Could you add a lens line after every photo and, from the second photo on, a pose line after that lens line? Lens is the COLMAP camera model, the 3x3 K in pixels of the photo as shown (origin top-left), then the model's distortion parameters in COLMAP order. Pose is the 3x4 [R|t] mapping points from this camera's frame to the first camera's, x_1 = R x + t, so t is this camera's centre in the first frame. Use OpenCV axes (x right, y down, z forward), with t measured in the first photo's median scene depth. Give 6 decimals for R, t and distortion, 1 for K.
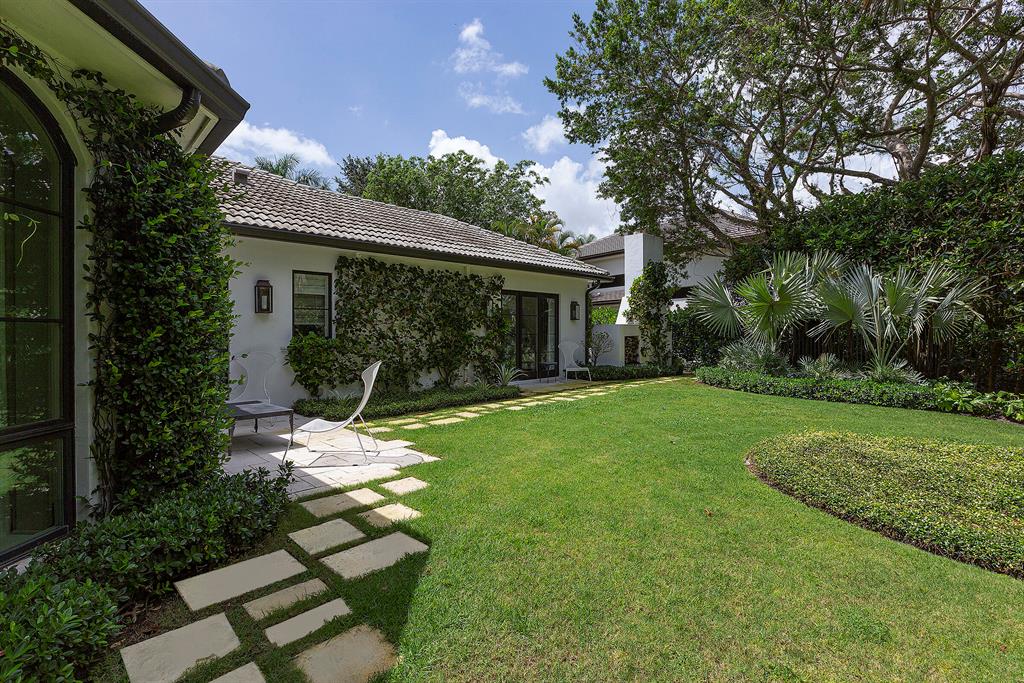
lens RADIAL K [[509.7, 0, 511.7], [0, 509.7, 331.4], [0, 0, 1]] dist [0.000094, 0.000487]
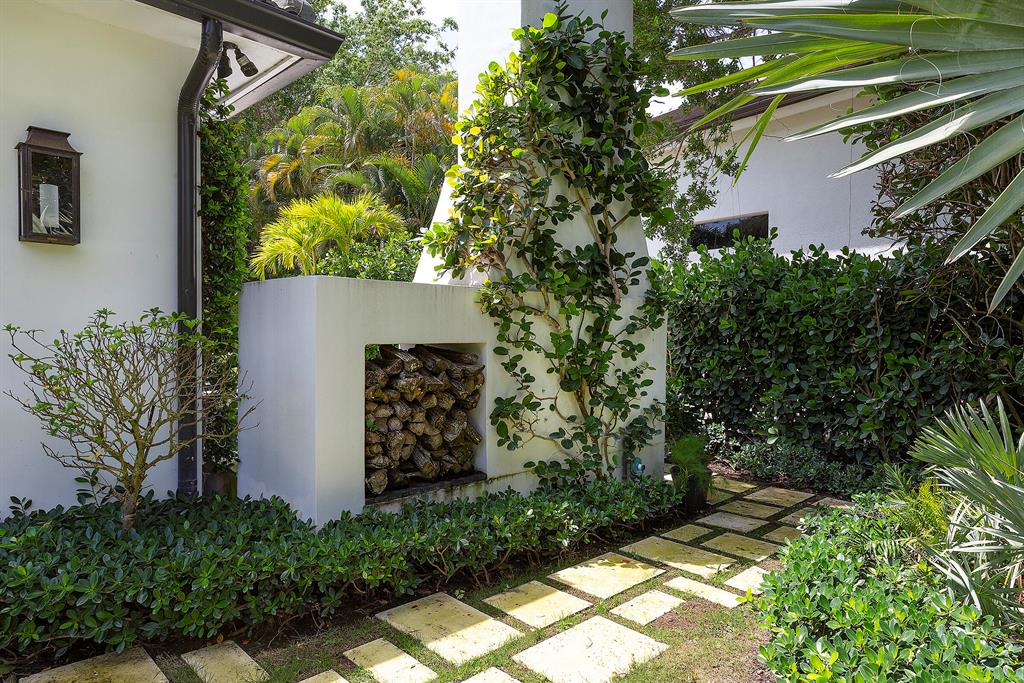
lens RADIAL K [[630.6, 0, 512.2], [0, 630.6, 342.3], [0, 0, 1]] dist [-0.000186, -0.000009]
pose [[0.999678, 0.012616, -0.022013, 0.255195], [-0.012546, 0.999916, 0.003316, 0.007001], [0.022053, -0.003039, 0.999752, 0.714798]]
